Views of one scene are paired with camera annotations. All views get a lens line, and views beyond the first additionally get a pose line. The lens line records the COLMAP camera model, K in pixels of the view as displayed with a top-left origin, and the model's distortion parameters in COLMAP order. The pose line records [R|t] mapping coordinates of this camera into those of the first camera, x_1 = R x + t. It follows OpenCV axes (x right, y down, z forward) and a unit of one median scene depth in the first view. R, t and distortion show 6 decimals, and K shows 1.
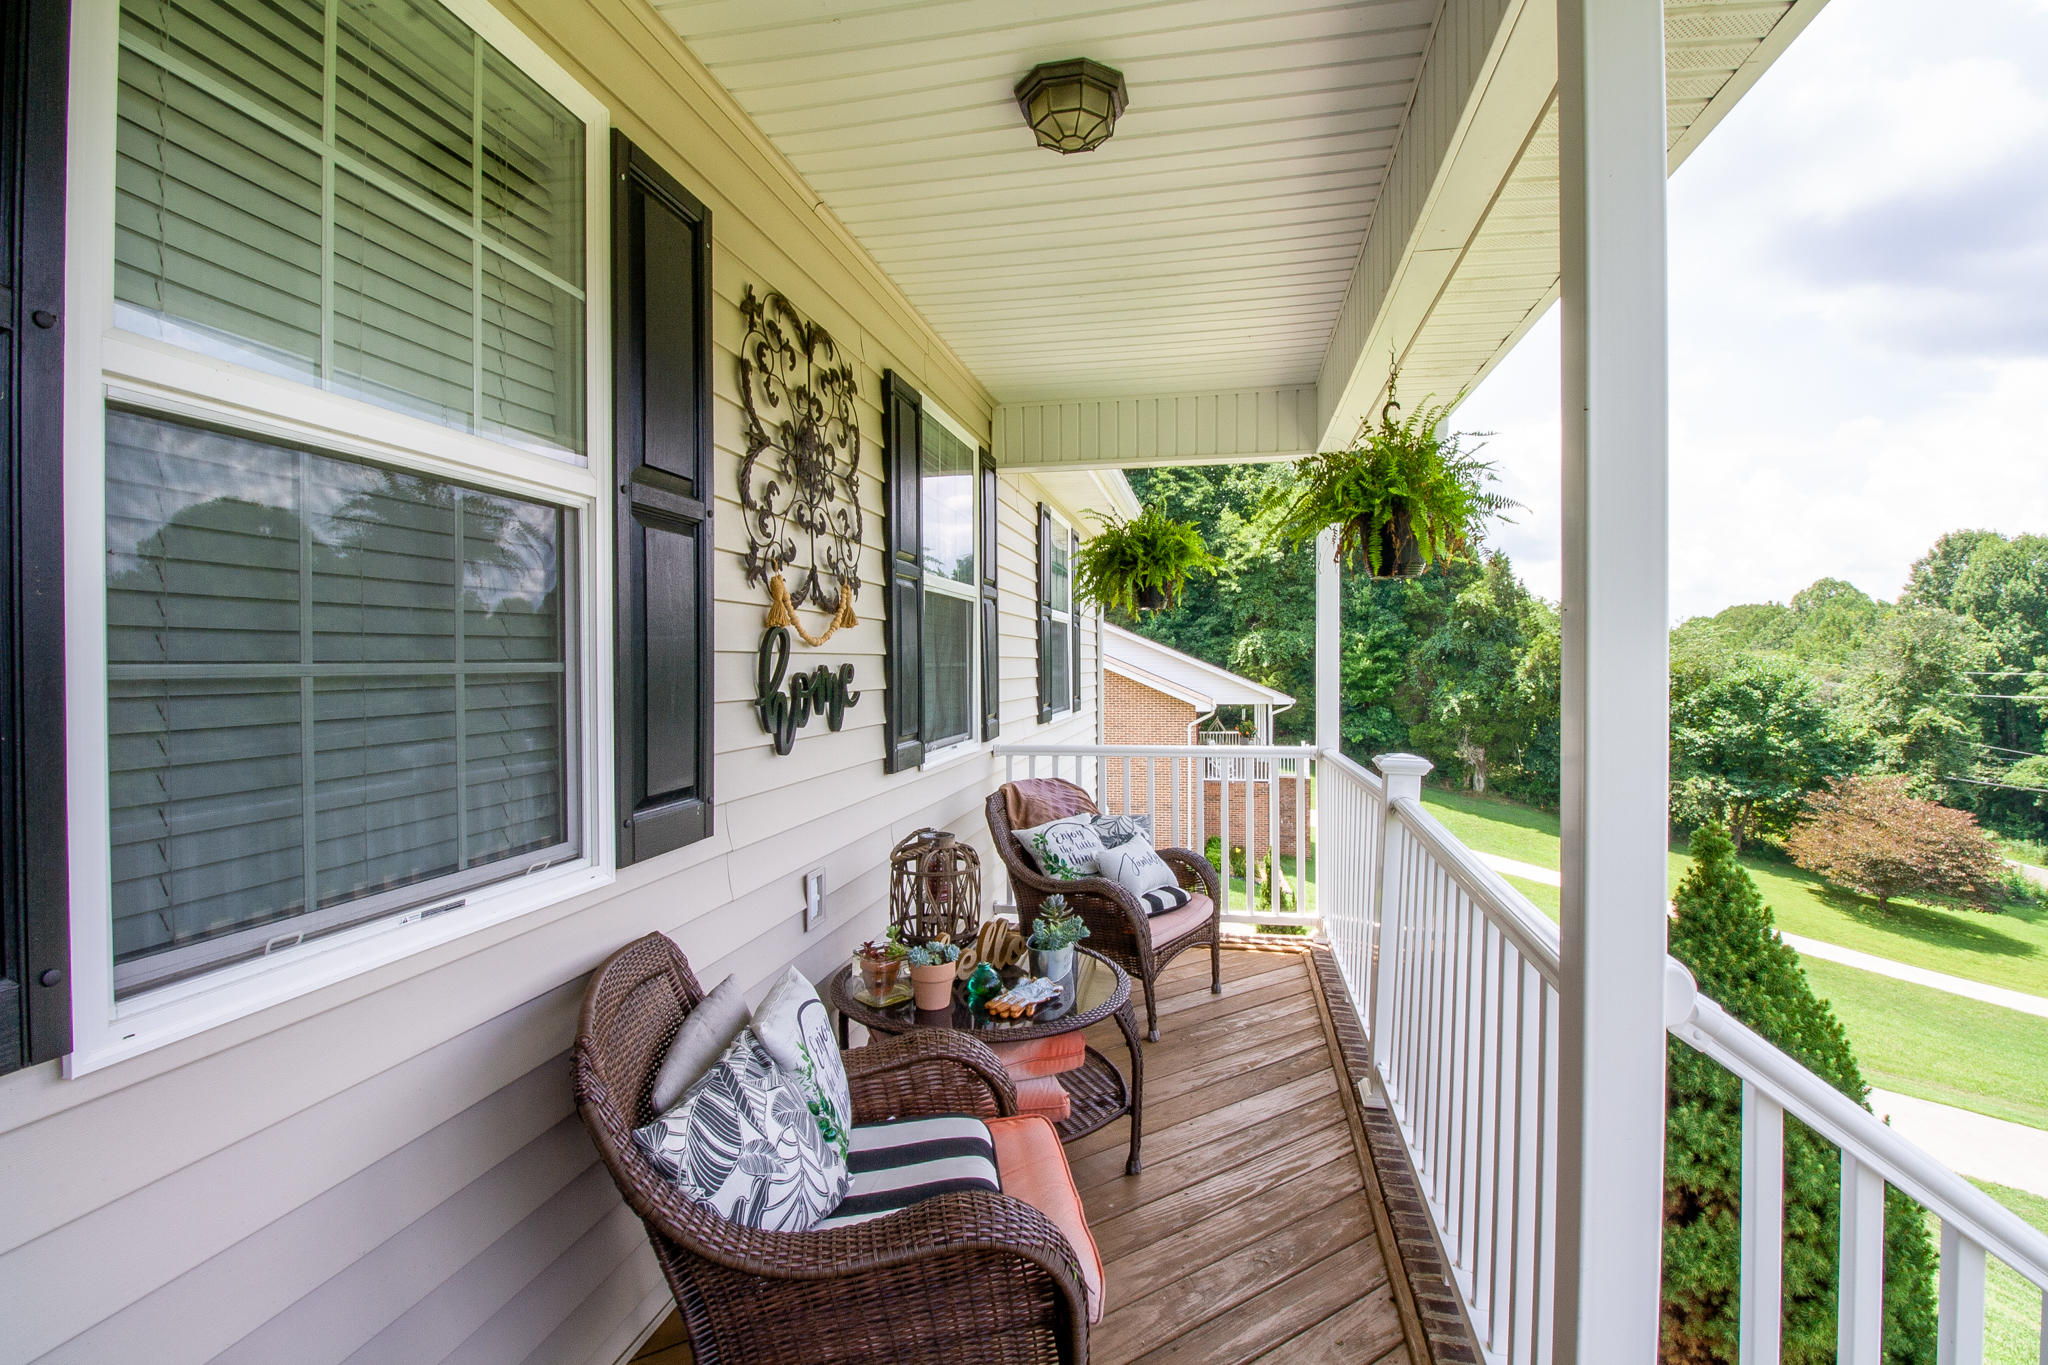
lens RADIAL K [[950.8, 0, 1020.9], [0, 950.8, 679.2], [0, 0, 1]] dist [-0.000551, -0.000023]
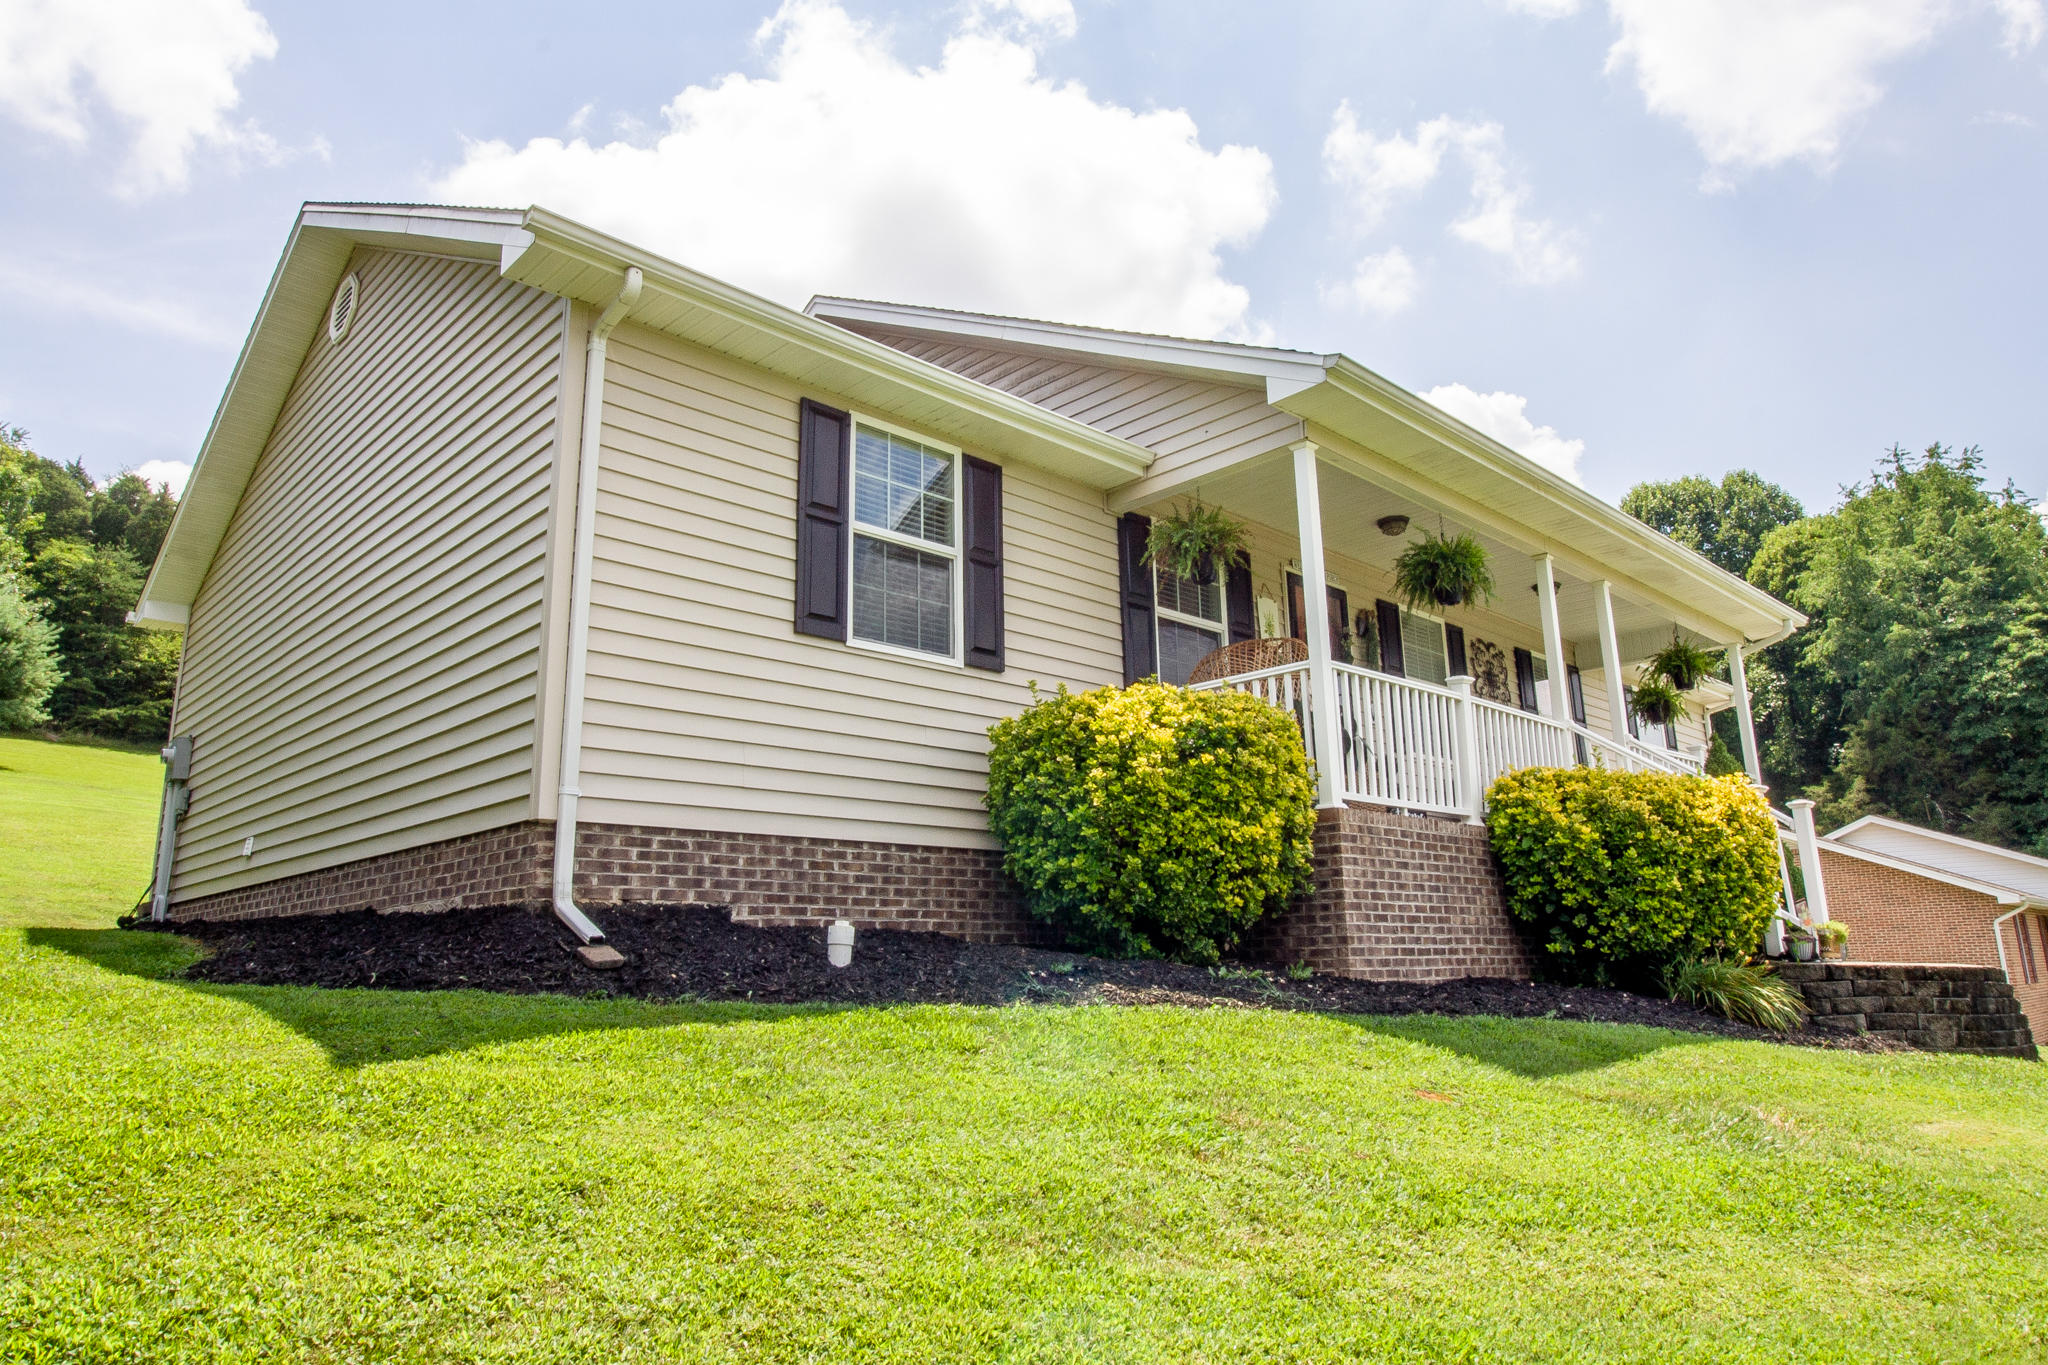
lens RADIAL K [[1299.7, 0, 1030.2], [0, 1299.7, 680.3], [0, 0, 1]] dist [-0.021024, 0.005284]
pose [[0.832426, -0.134627, -0.537534, 0.891672], [0.006197, 0.972240, -0.233904, 0.843695], [0.554102, 0.191377, 0.810152, -3.658070]]
